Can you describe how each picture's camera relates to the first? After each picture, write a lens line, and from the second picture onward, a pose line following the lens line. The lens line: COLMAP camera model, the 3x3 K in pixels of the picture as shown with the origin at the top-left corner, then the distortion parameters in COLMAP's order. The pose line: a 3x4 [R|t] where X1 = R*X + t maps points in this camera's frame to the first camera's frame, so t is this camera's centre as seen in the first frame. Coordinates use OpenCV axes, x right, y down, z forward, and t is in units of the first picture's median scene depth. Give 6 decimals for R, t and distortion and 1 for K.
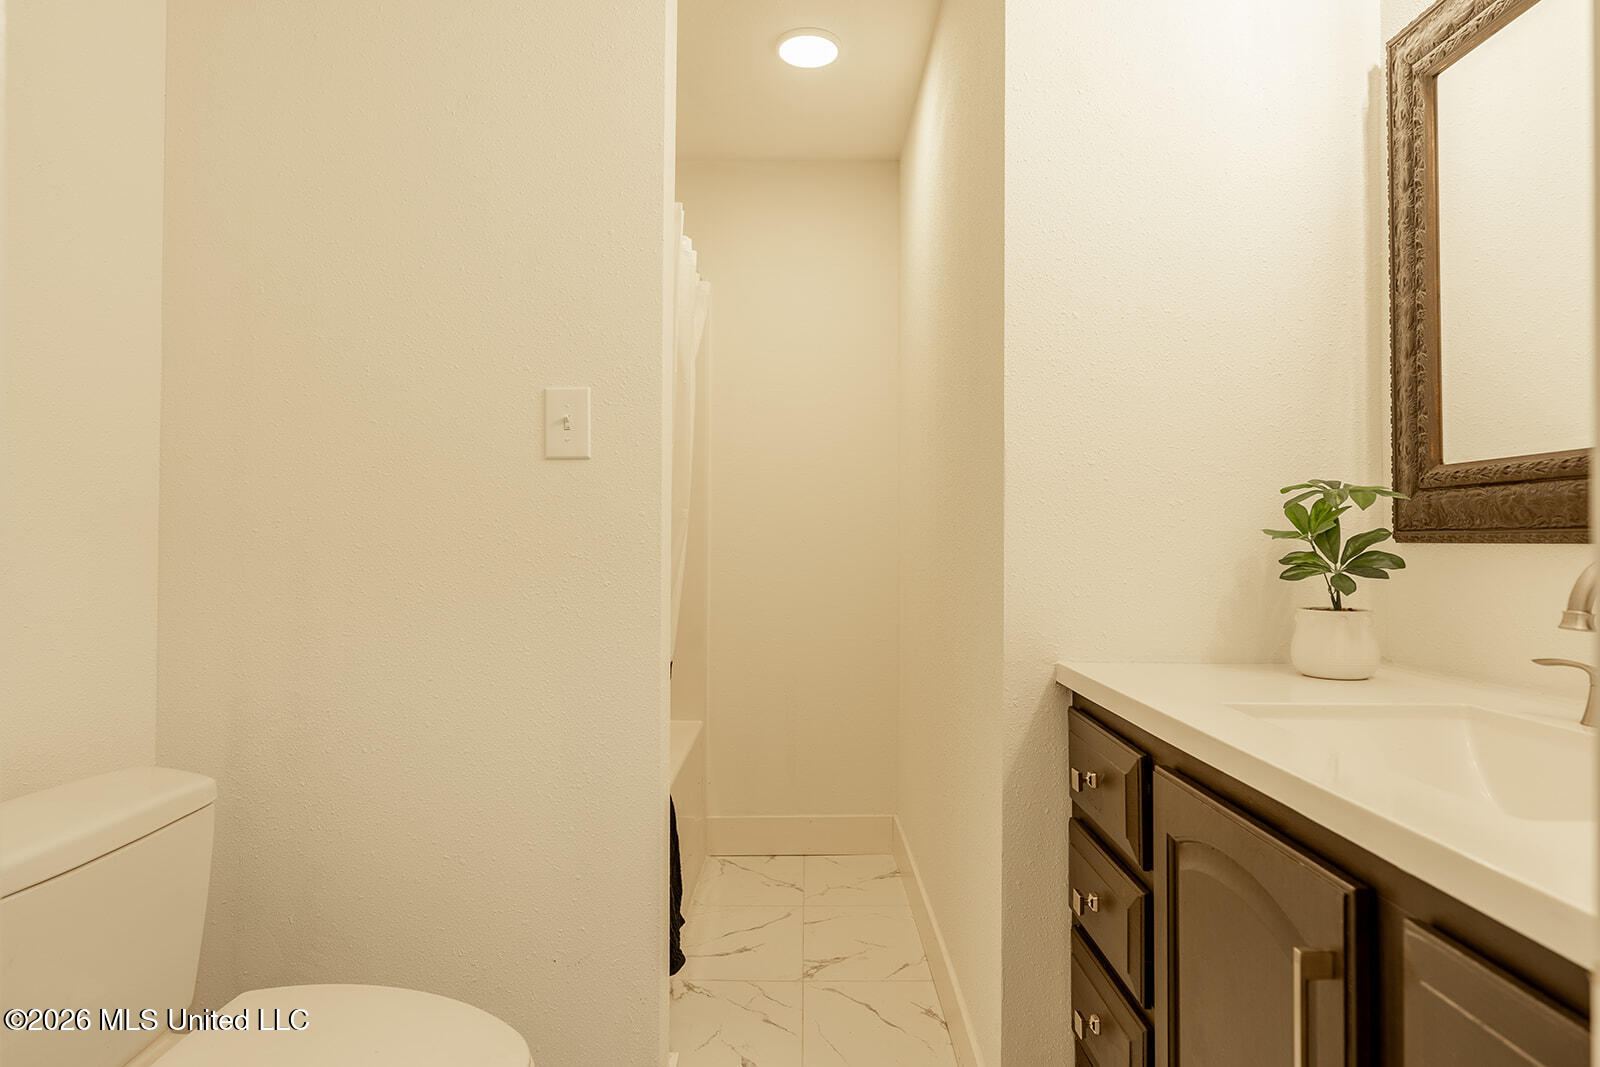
lens RADIAL K [[909.6, 0, 799.1], [0, 909.6, 534.8], [0, 0, 1]] dist [-0.005714, 0.000775]
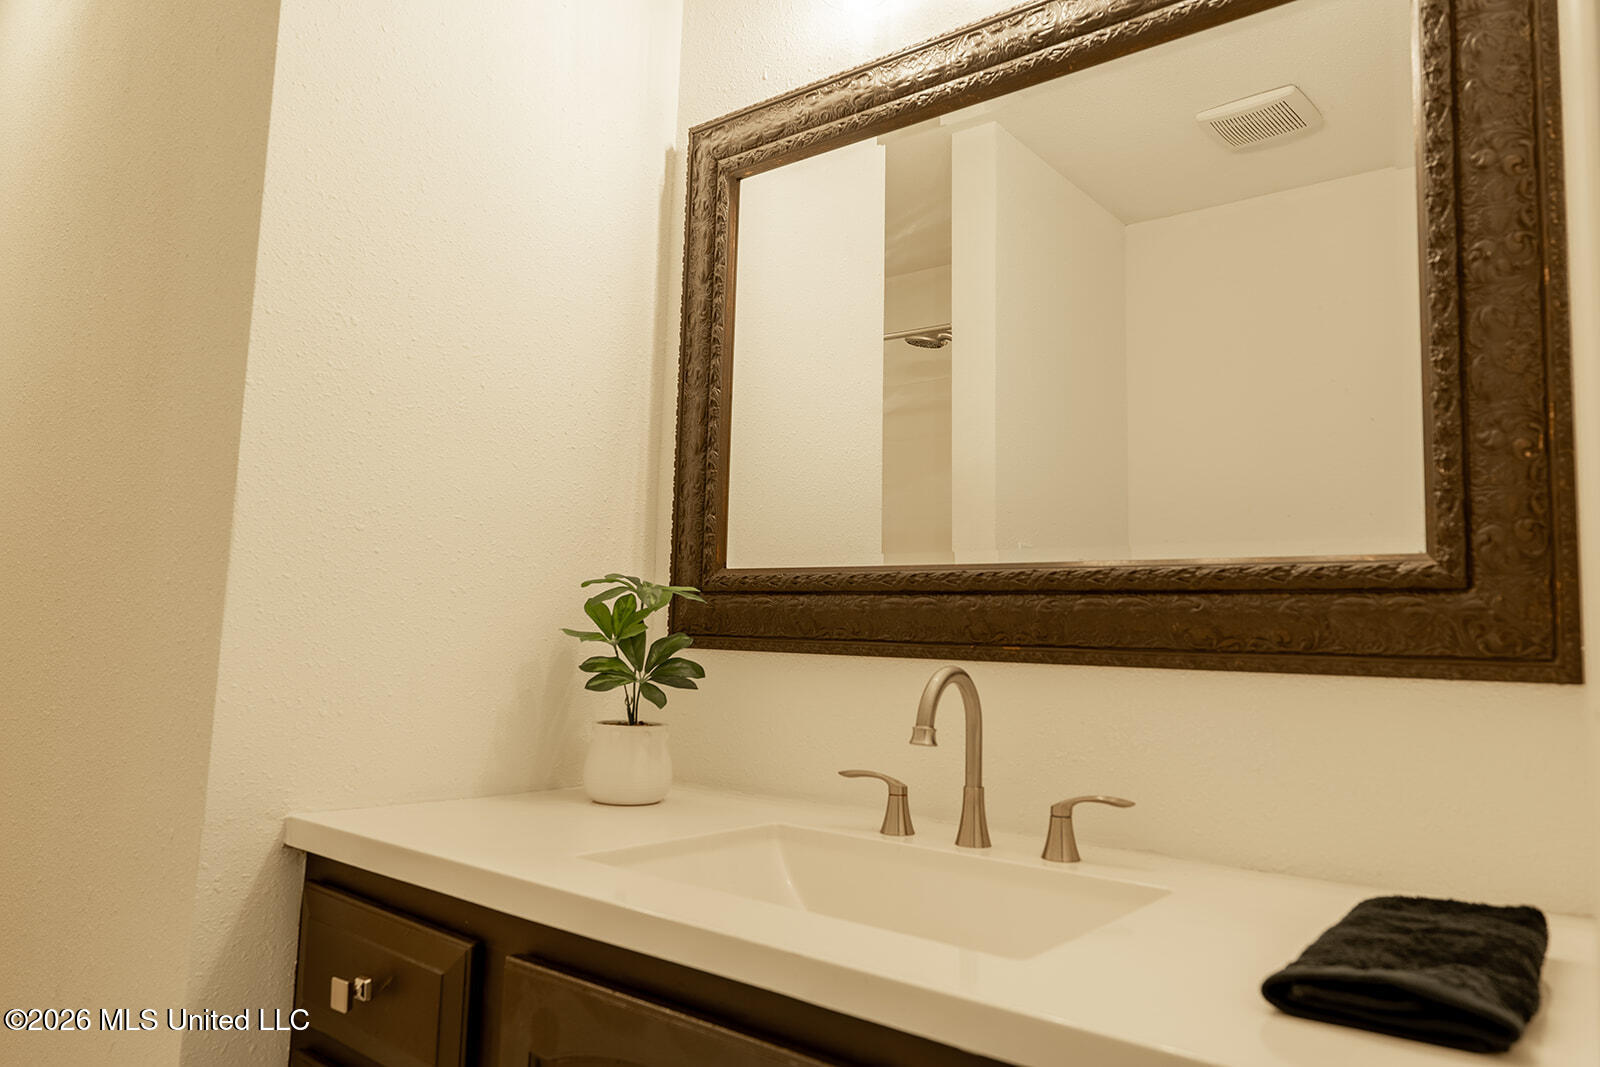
lens RADIAL K [[1066.3, 0, 800.5], [0, 1066.3, 532.3], [0, 0, 1]] dist [-0.003375, 0.002452]
pose [[0.626568, 0.100895, 0.772809, -0.121732], [-0.039501, 0.994422, -0.097802, -0.007365], [-0.778365, 0.030753, 0.627058, 0.219055]]
